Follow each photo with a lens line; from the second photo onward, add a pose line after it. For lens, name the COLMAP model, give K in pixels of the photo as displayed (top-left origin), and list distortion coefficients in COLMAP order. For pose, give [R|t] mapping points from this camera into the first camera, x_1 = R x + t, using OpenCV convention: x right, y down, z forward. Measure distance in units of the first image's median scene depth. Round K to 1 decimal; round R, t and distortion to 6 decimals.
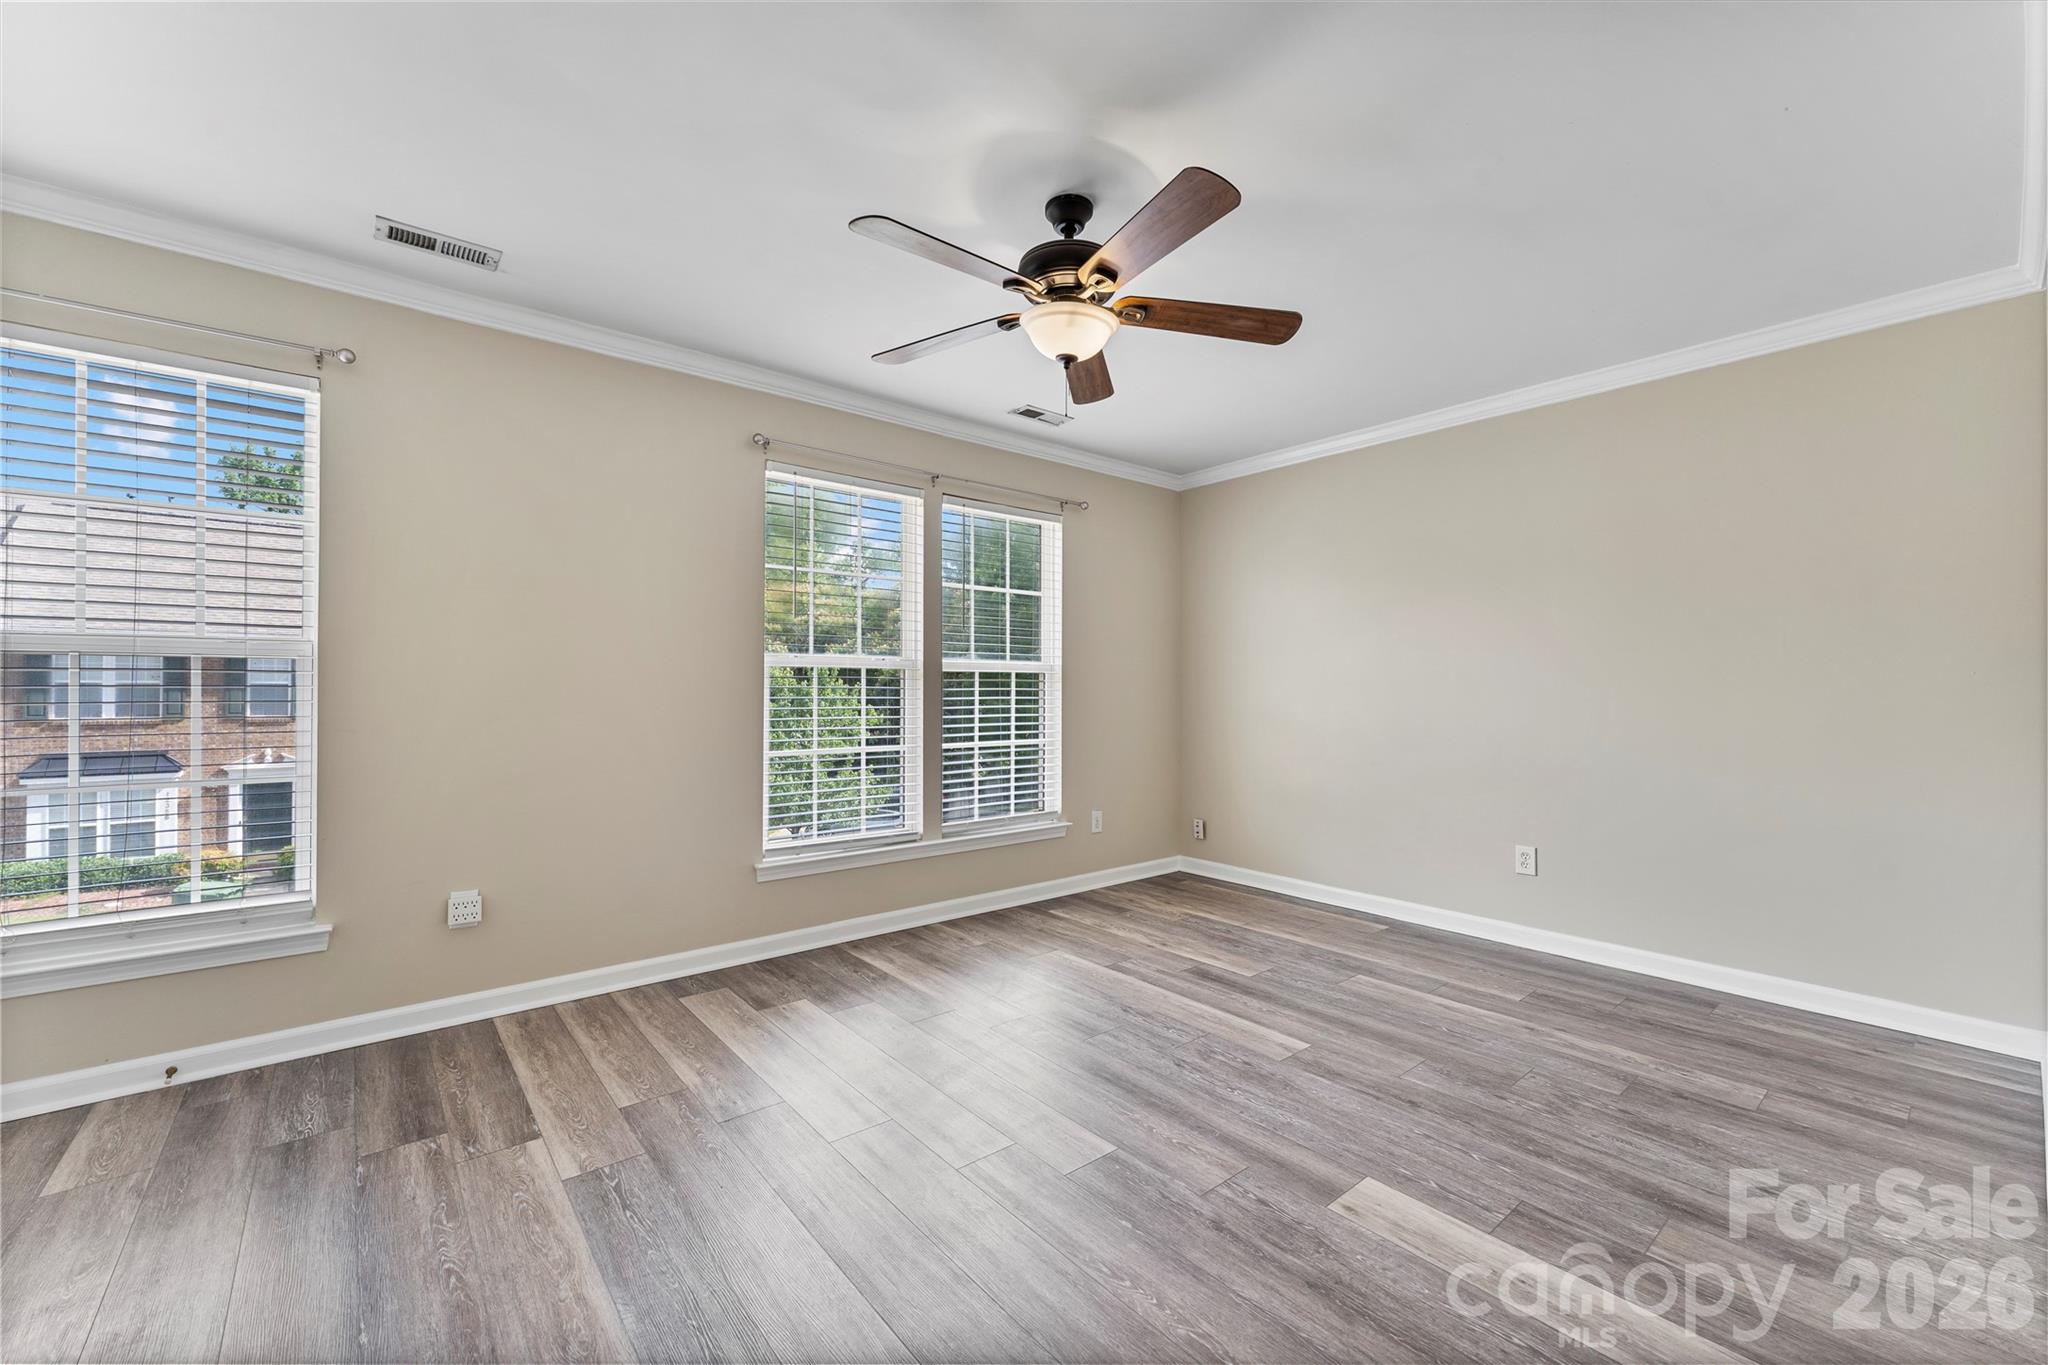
lens RADIAL K [[826.3, 0, 1026.3], [0, 826.3, 671.6], [0, 0, 1]] dist [0.001163, -0.000525]
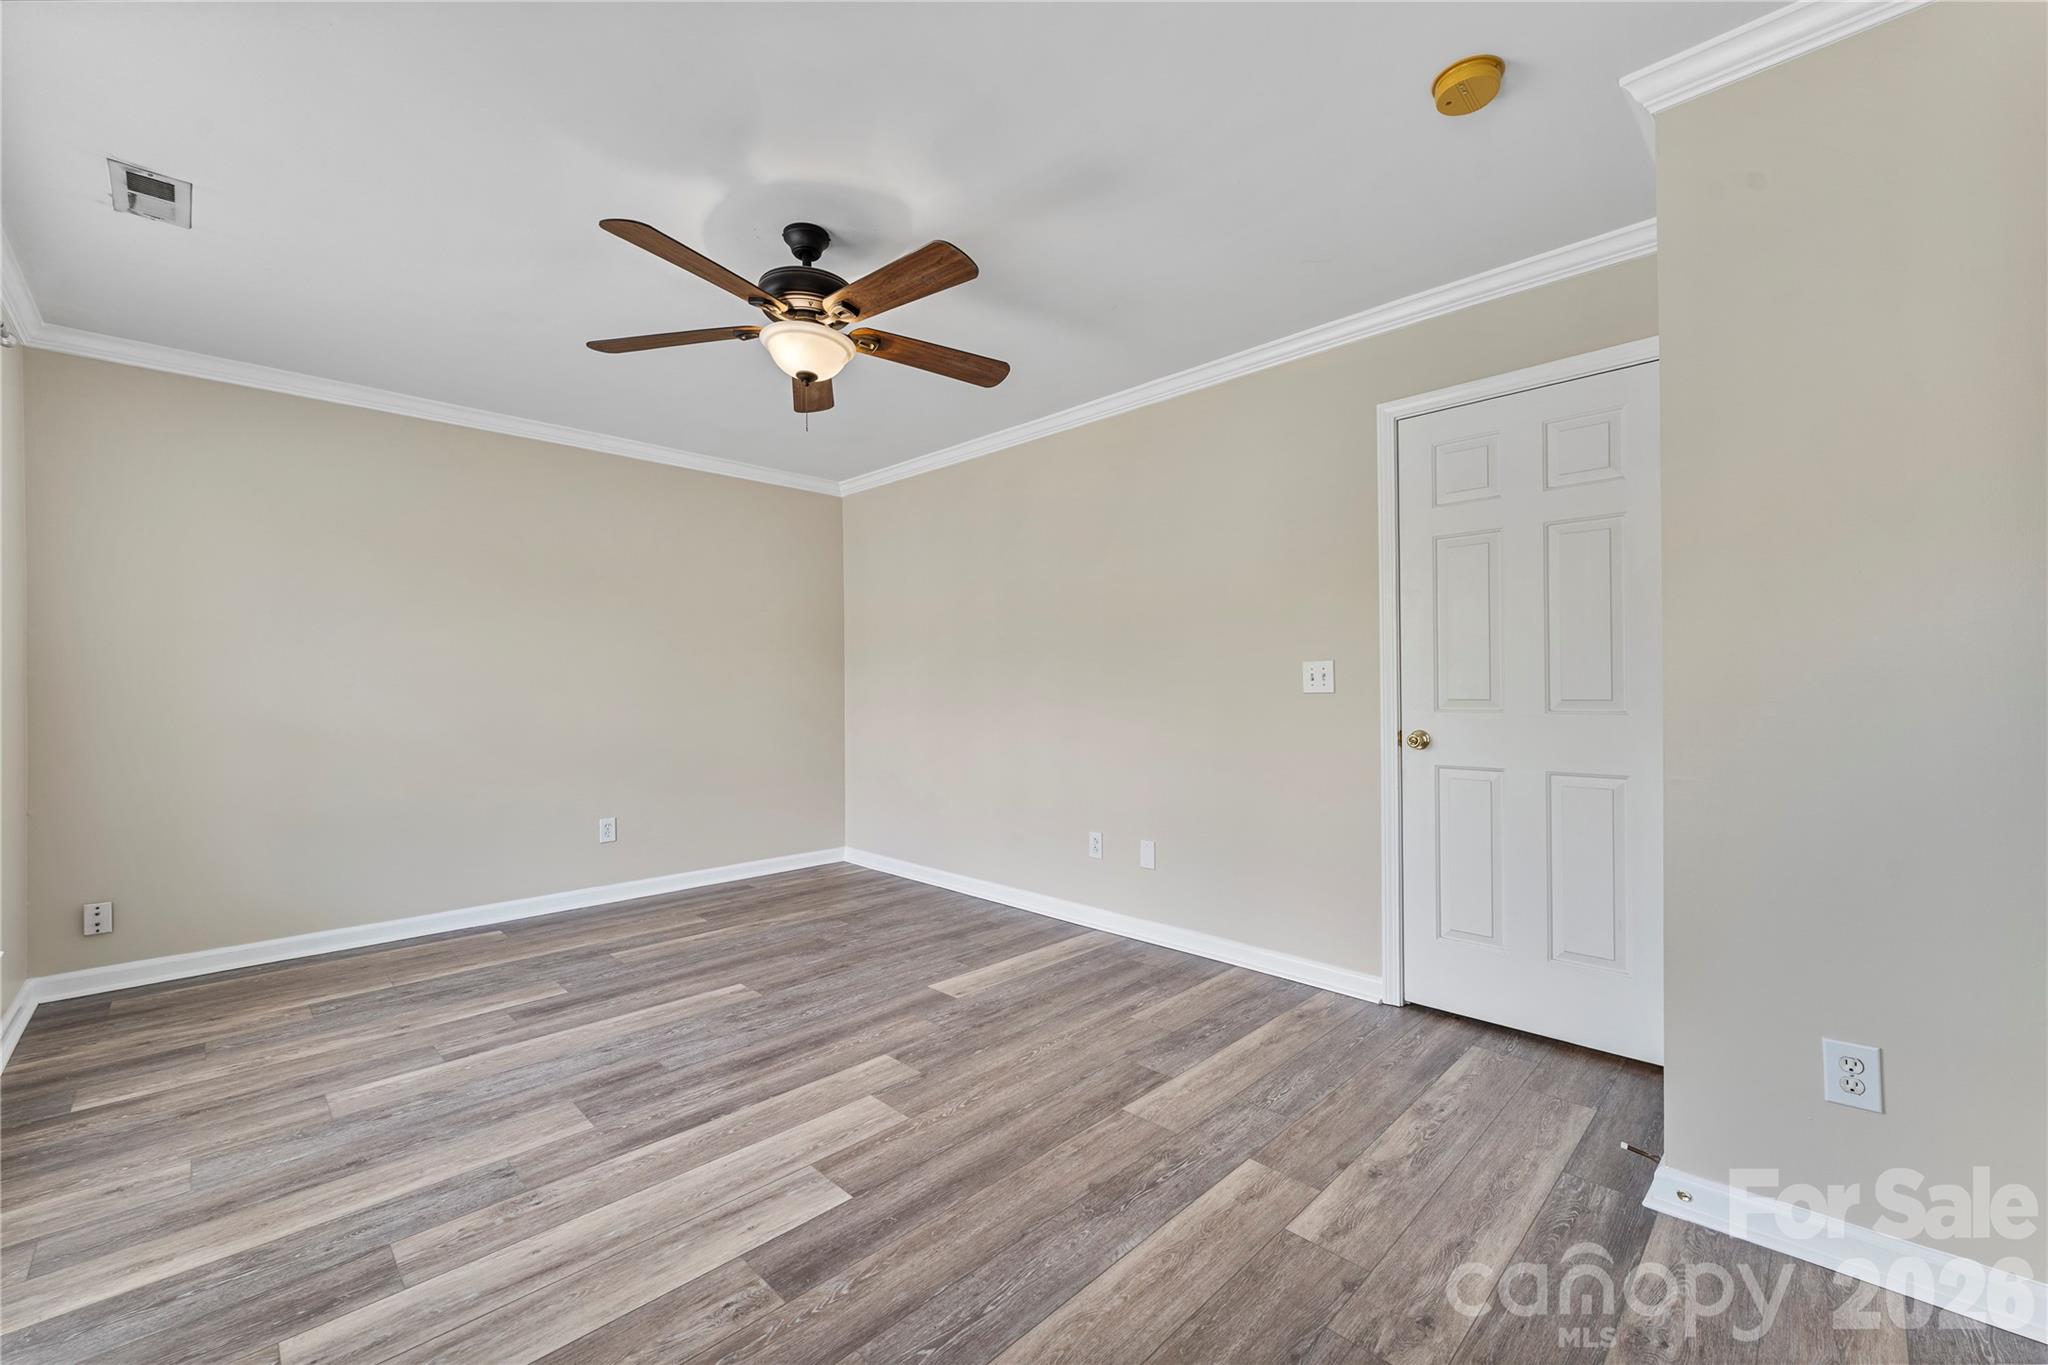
lens RADIAL K [[826.3, 0, 1026.3], [0, 826.3, 671.6], [0, 0, 1]] dist [0.001163, -0.000525]
pose [[-0.098318, 0.015524, 0.995034, -0.854415], [-0.014615, 0.999748, -0.017042, 0.012006], [-0.995048, -0.016218, -0.098066, 0.674998]]
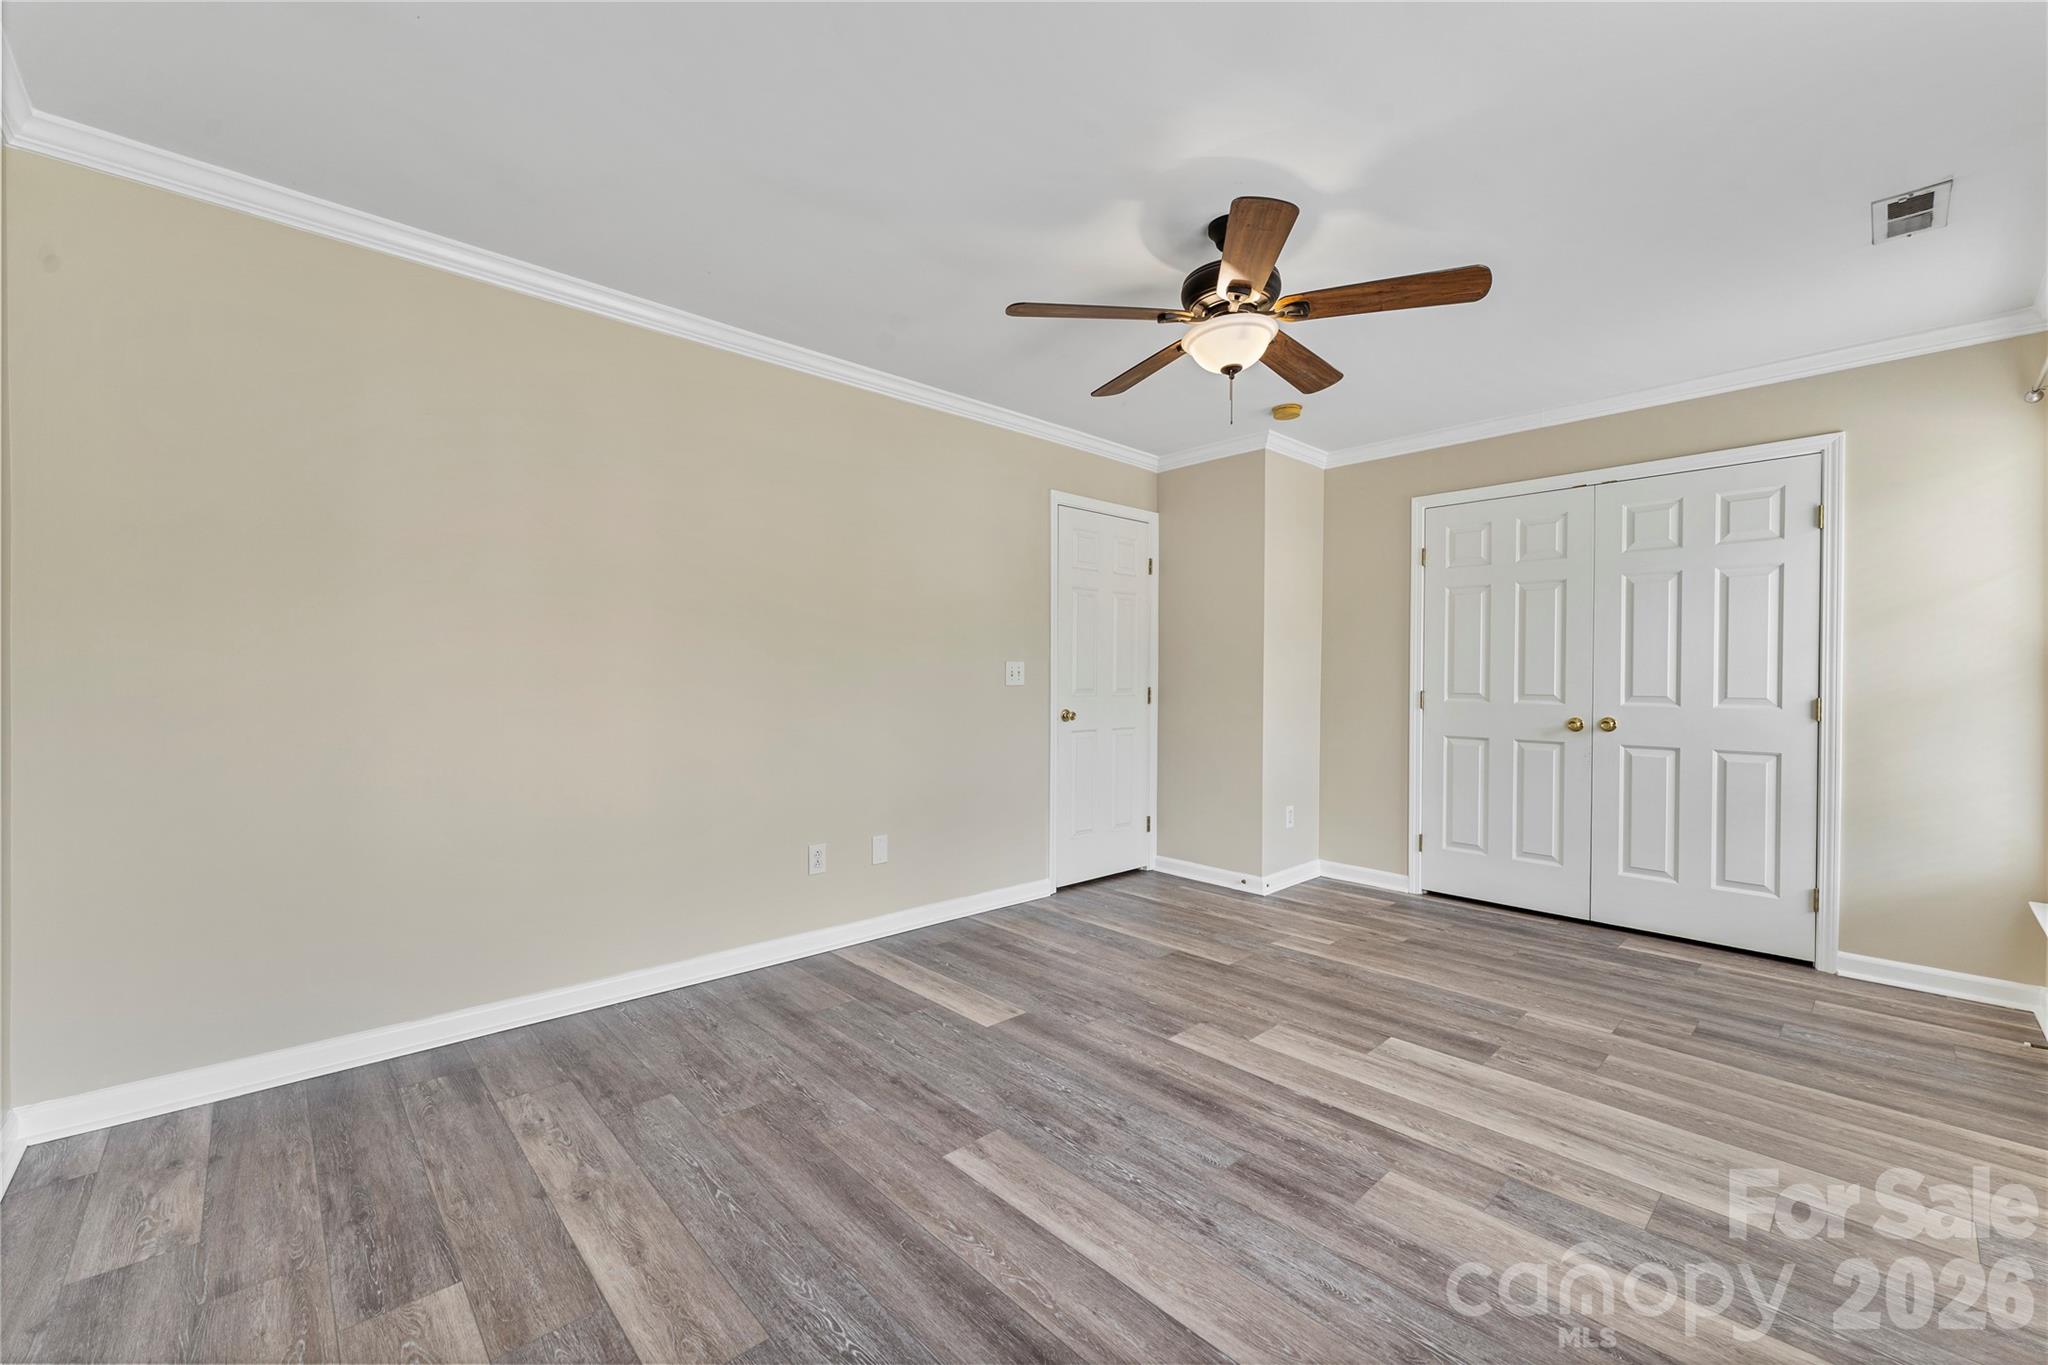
lens RADIAL K [[818.8, 0, 1028.1], [0, 818.8, 684.2], [0, 0, 1]] dist [-0.001586, -0.000294]
pose [[-0.997865, -0.009471, -0.064614, 0.303816], [-0.008627, 0.999874, -0.013333, 0.033996], [0.064732, -0.012747, -0.997821, 1.657071]]
